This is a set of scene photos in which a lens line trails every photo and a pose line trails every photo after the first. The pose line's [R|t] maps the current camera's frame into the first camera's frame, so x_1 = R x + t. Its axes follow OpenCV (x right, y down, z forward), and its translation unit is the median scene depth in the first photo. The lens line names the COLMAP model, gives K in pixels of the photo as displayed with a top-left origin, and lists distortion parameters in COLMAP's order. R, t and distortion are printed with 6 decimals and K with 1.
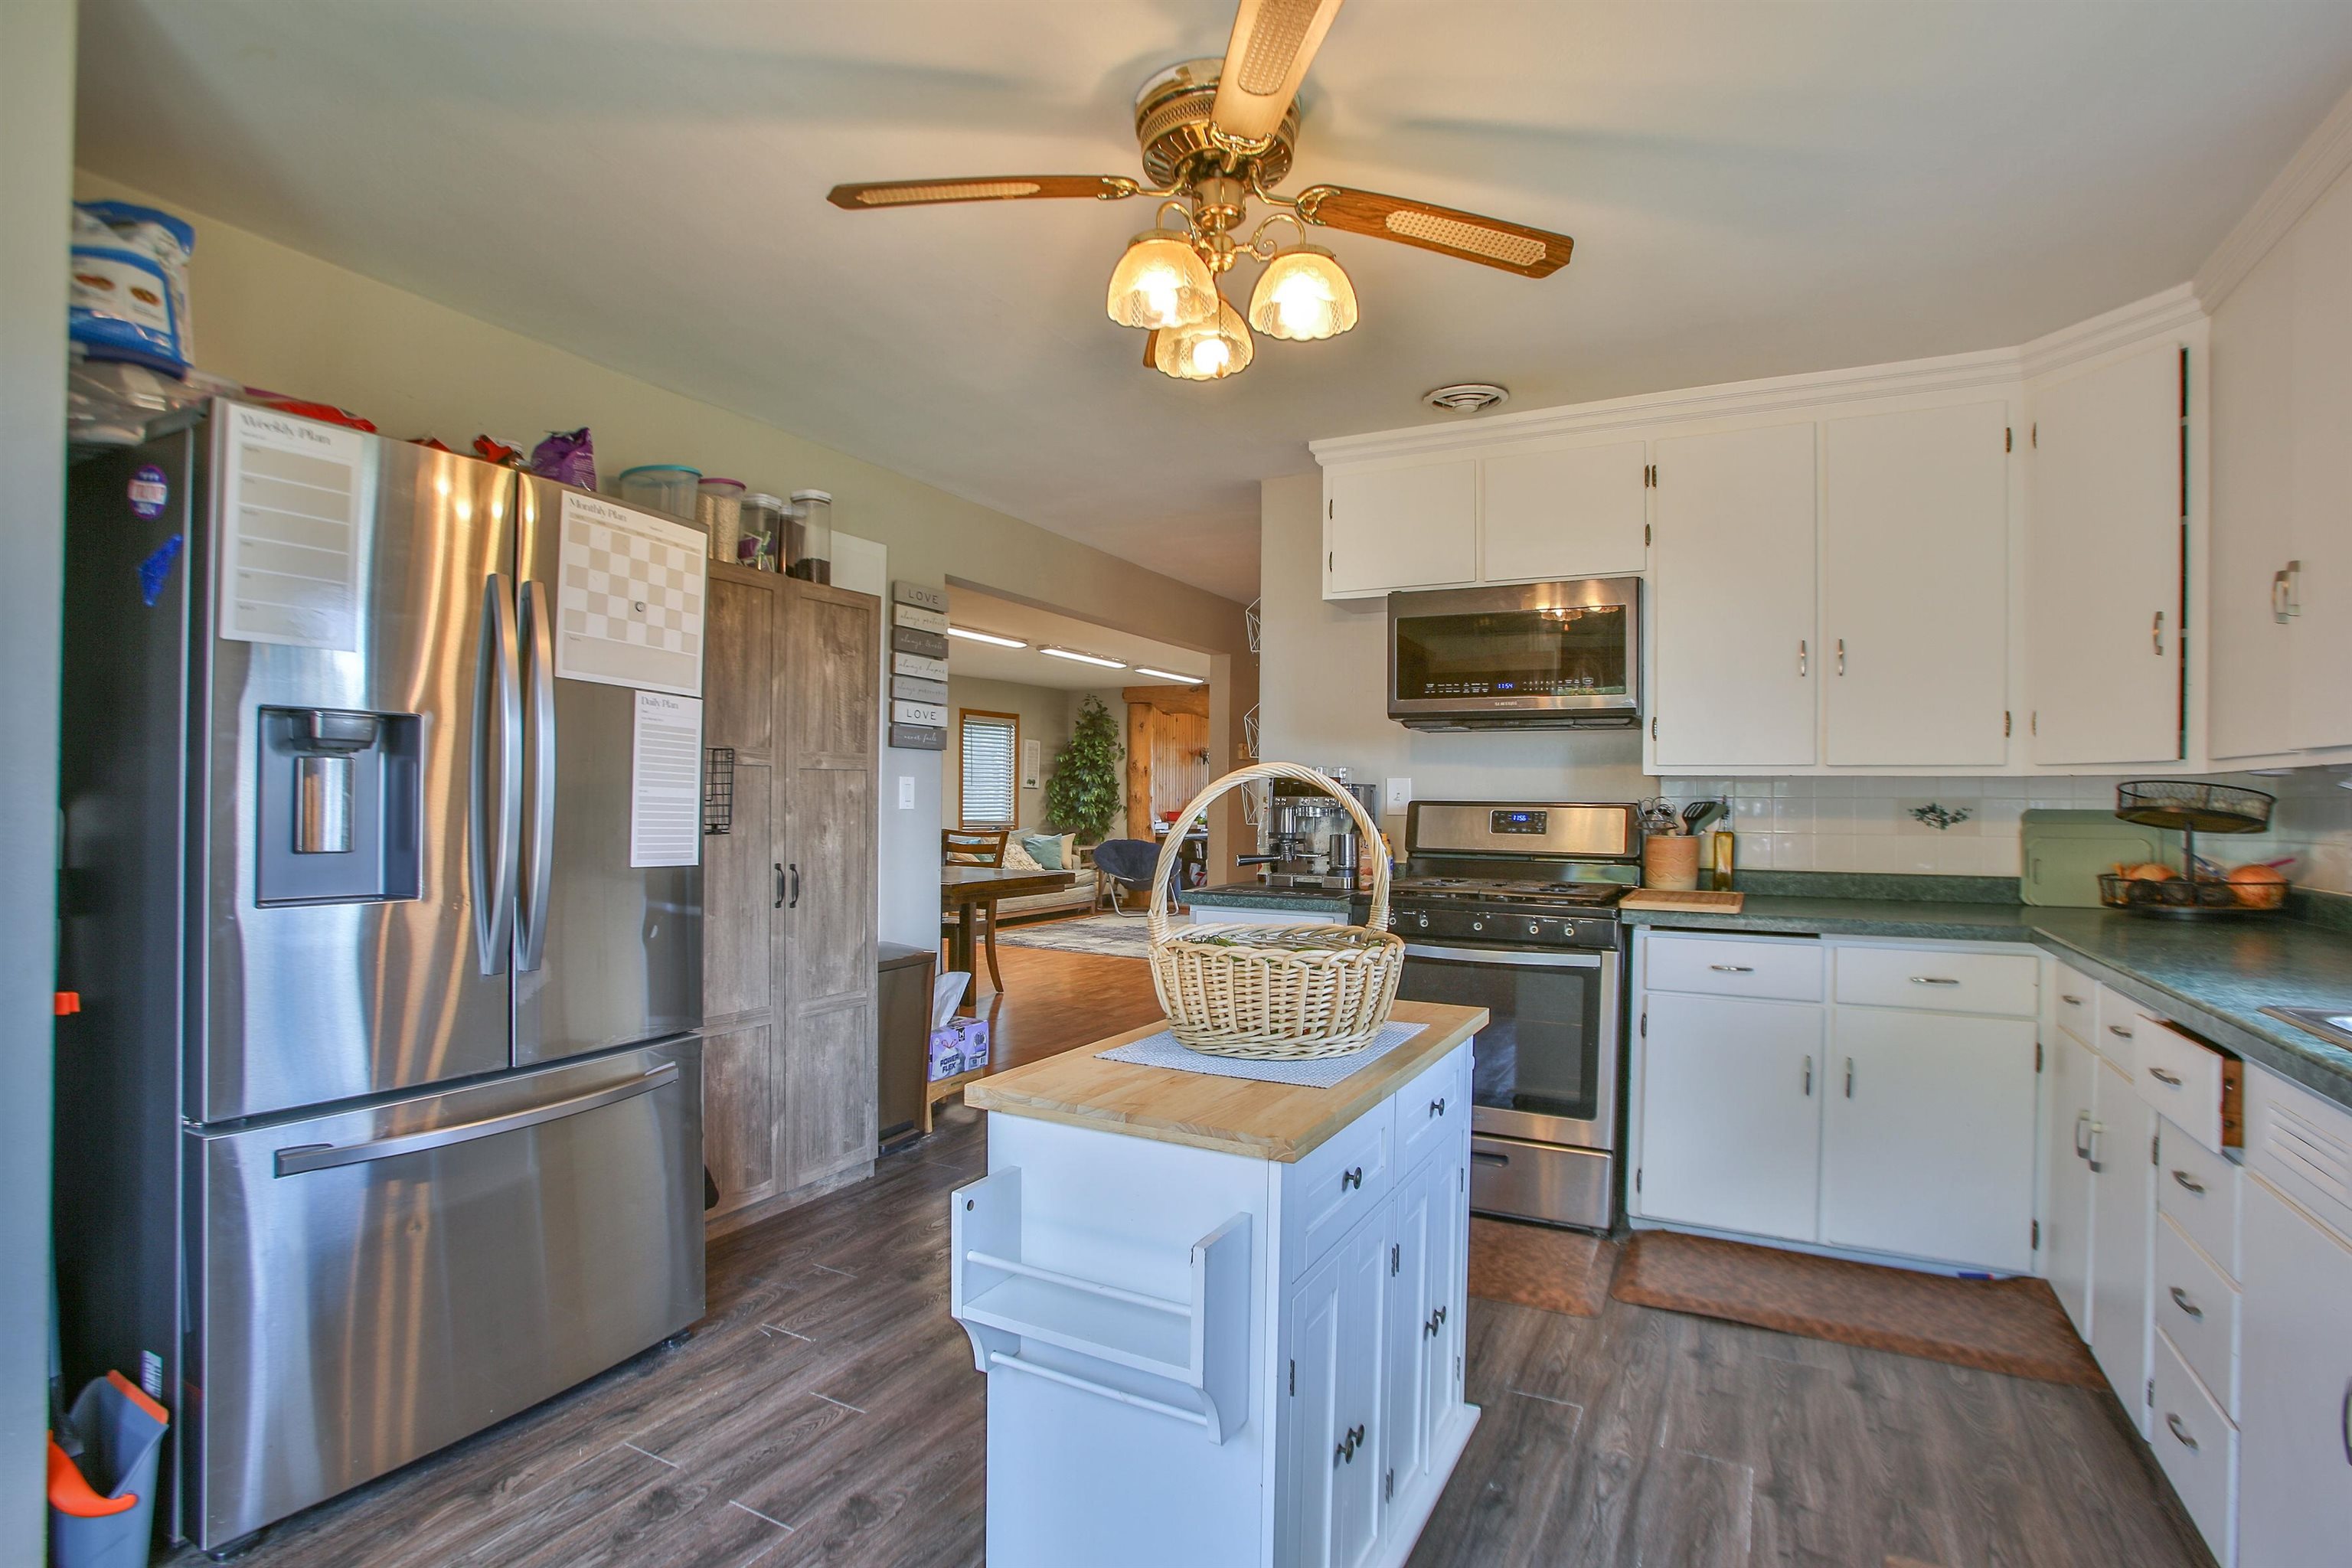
lens RADIAL K [[1127.1, 0, 1185.5], [0, 1127.1, 792.5], [0, 0, 1]] dist [-0.001634, -0.000031]
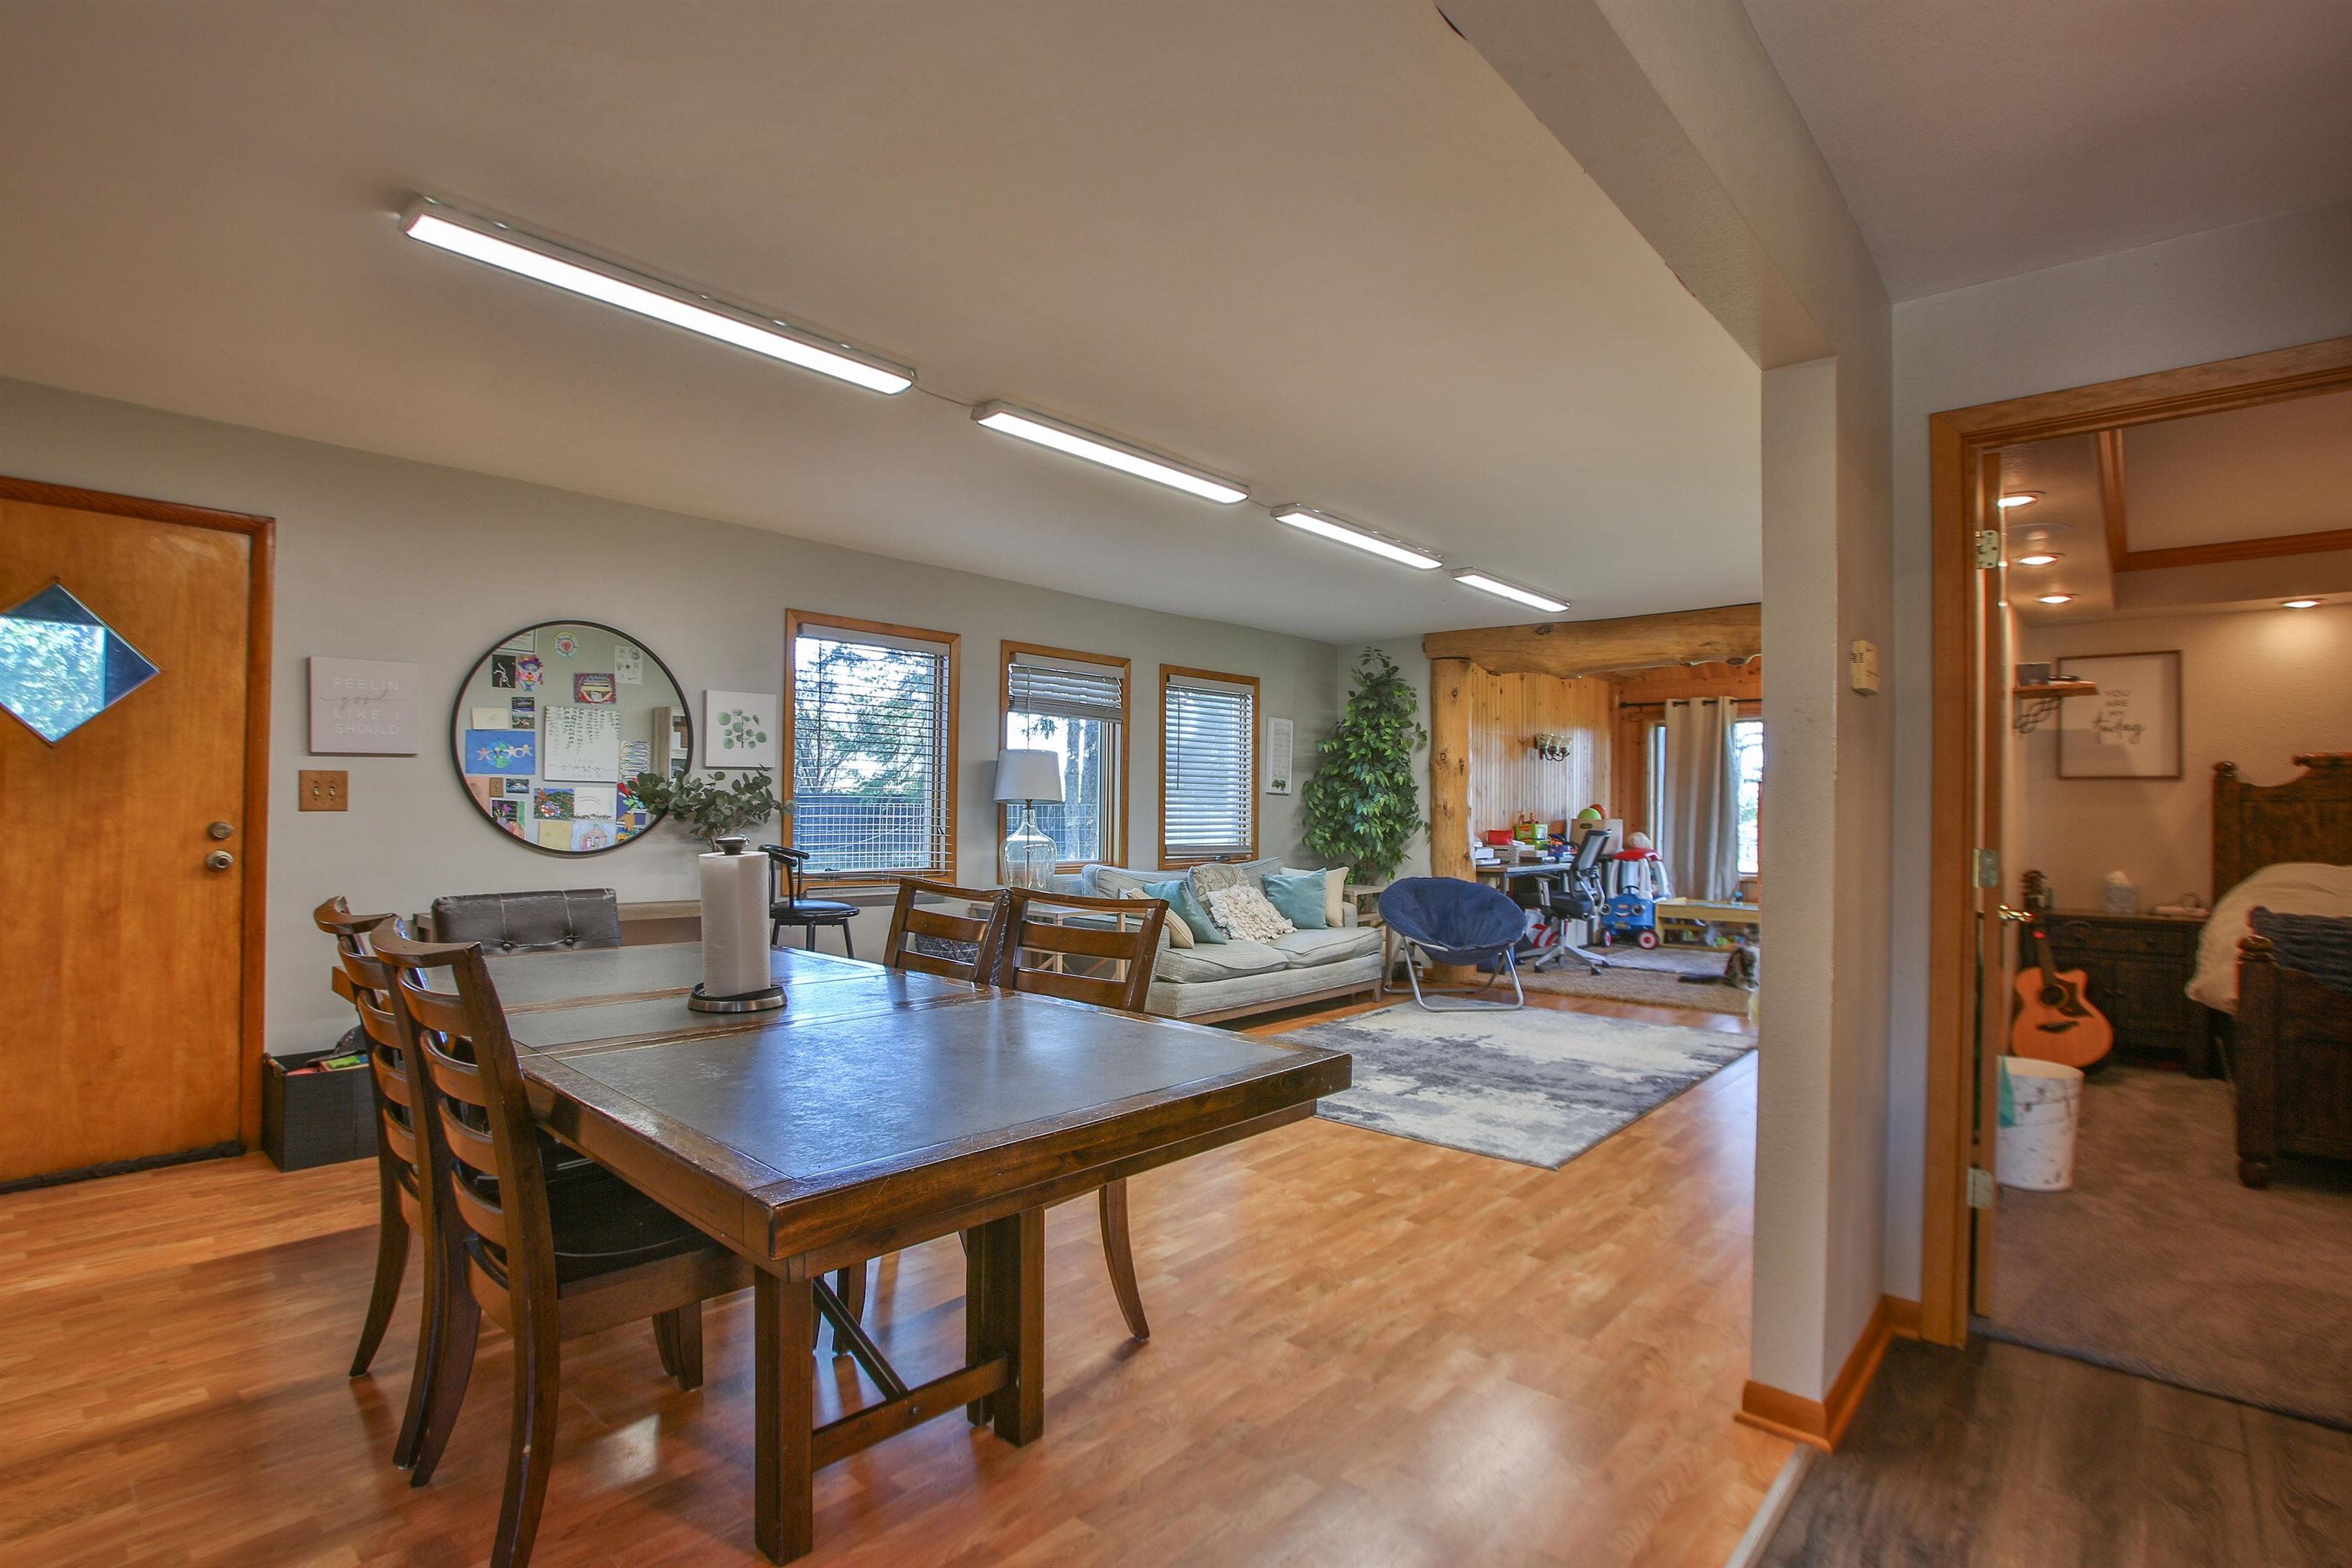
lens RADIAL K [[1127.1, 0, 1192.3], [0, 1127.1, 797.3], [0, 0, 1]] dist [-0.001634, -0.000031]
pose [[0.972311, -0.001455, -0.233686, -0.035430], [0.000235, 0.999986, -0.005248, 0.001443], [0.233690, 0.005048, 0.972298, 0.368166]]
